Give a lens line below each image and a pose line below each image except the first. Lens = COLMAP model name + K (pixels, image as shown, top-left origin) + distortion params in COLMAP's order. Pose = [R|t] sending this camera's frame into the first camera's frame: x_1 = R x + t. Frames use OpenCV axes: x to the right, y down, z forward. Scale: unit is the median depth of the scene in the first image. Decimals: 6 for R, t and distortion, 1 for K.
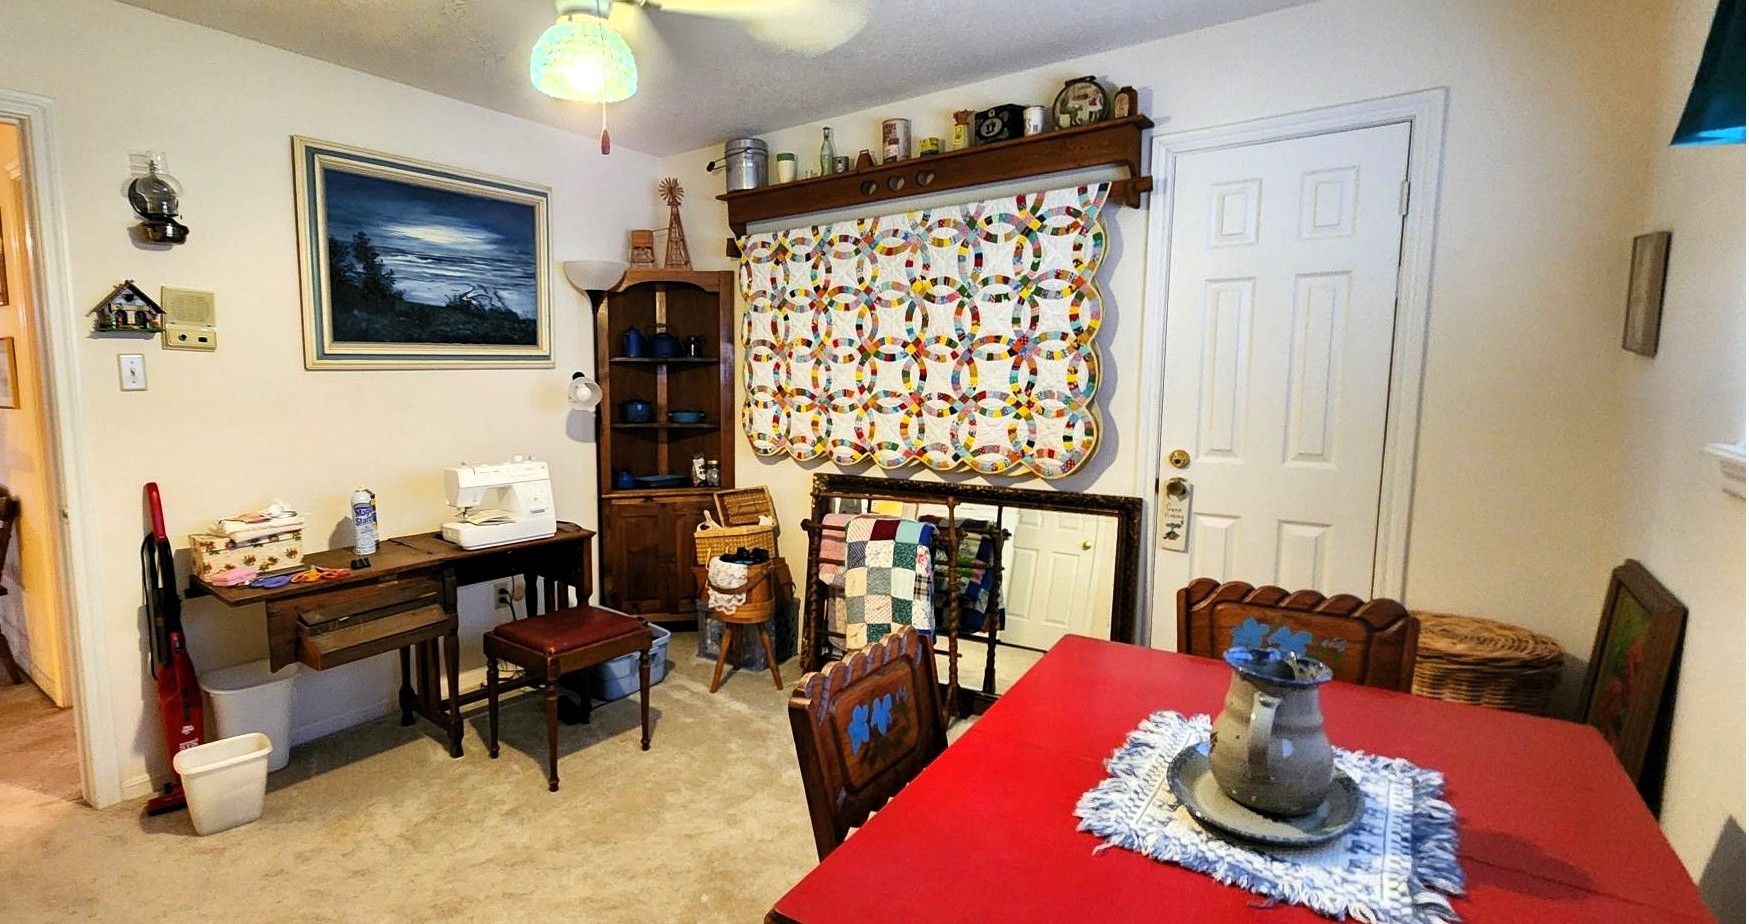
lens RADIAL K [[814.4, 0, 868.9], [0, 814.4, 466.4], [0, 0, 1]] dist [0.003296, 0.000268]
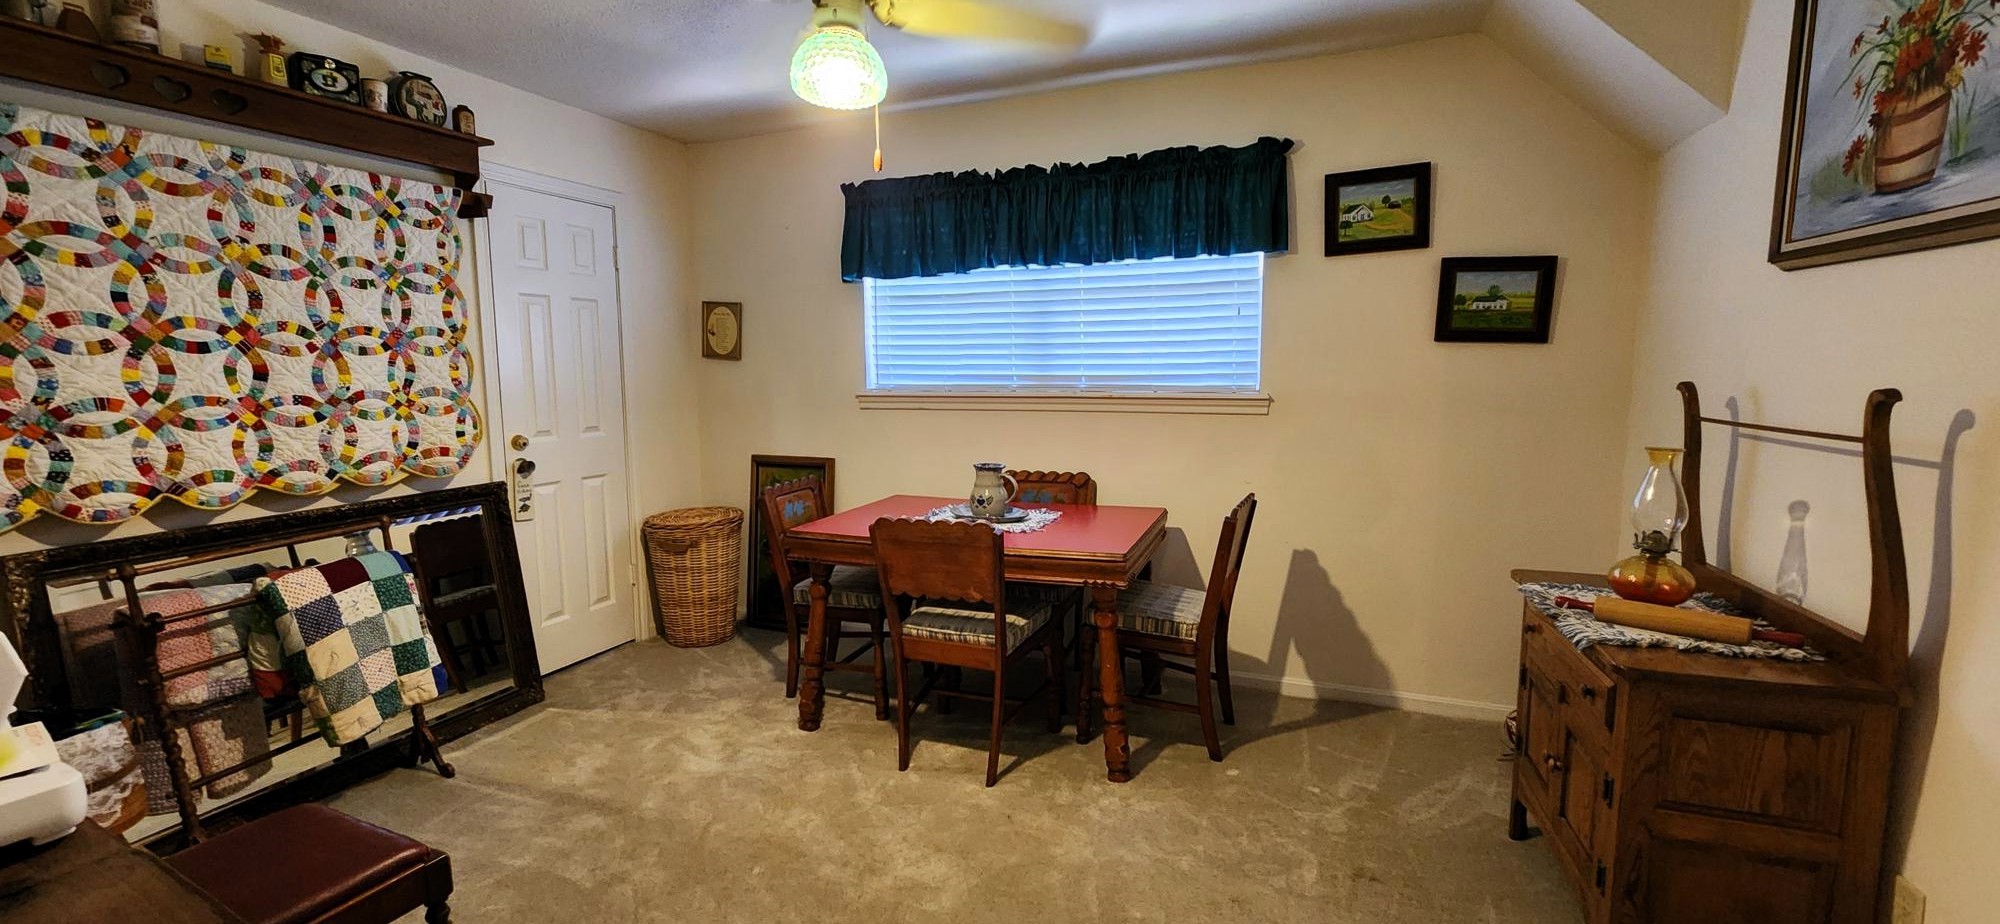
lens RADIAL K [[822.8, 0, 993.6], [0, 822.8, 463.0], [0, 0, 1]] dist [-0.000065, -0.000092]
pose [[-0.235032, -0.114305, 0.965243, -0.853173], [0.108352, 0.983791, 0.142884, -0.068995], [-0.965929, 0.138169, -0.218837, 0.554491]]
